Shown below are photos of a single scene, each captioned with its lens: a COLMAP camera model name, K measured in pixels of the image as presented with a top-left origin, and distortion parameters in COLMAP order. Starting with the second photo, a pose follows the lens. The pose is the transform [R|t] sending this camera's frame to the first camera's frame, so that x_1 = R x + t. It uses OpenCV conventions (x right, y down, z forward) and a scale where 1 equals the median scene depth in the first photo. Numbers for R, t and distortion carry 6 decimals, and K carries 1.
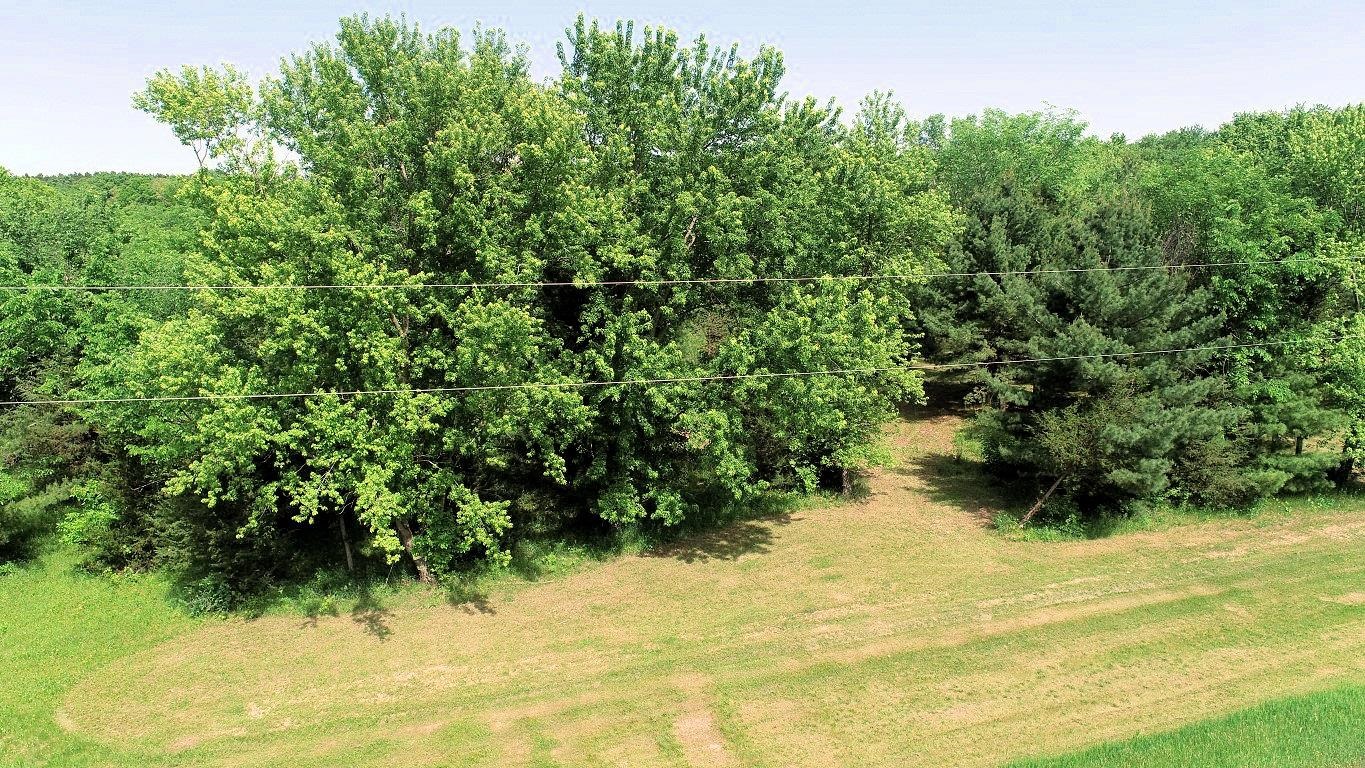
lens RADIAL K [[919.5, 0, 682.5], [0, 919.5, 384.0], [0, 0, 1]] dist [-0.015613, 0.008628]
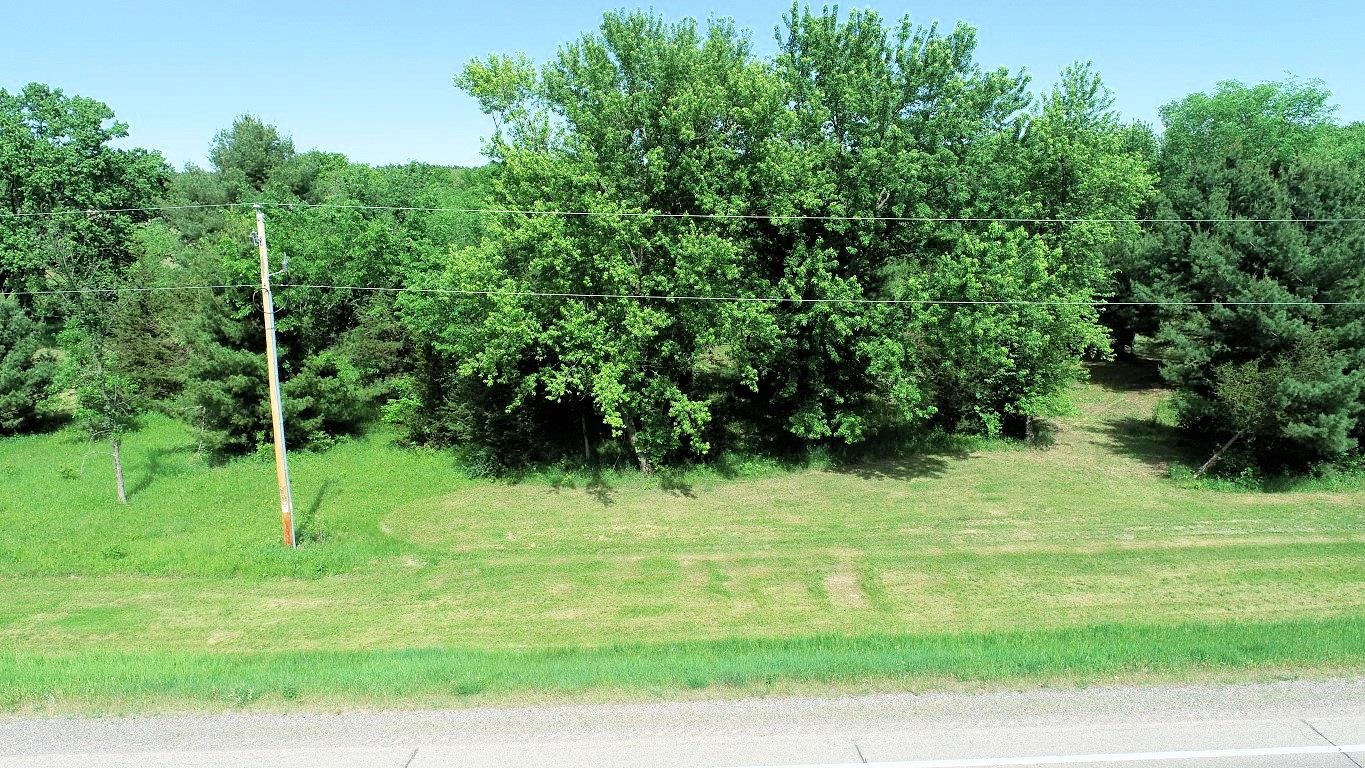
lens RADIAL K [[919.5, 0, 682.5], [0, 919.5, 384.0], [0, 0, 1]] dist [-0.015613, 0.008628]
pose [[0.963245, 0.061014, -0.261602, 0.090550], [-0.059582, 0.998133, 0.013408, 0.085878], [0.261932, 0.002672, 0.965083, -0.186437]]
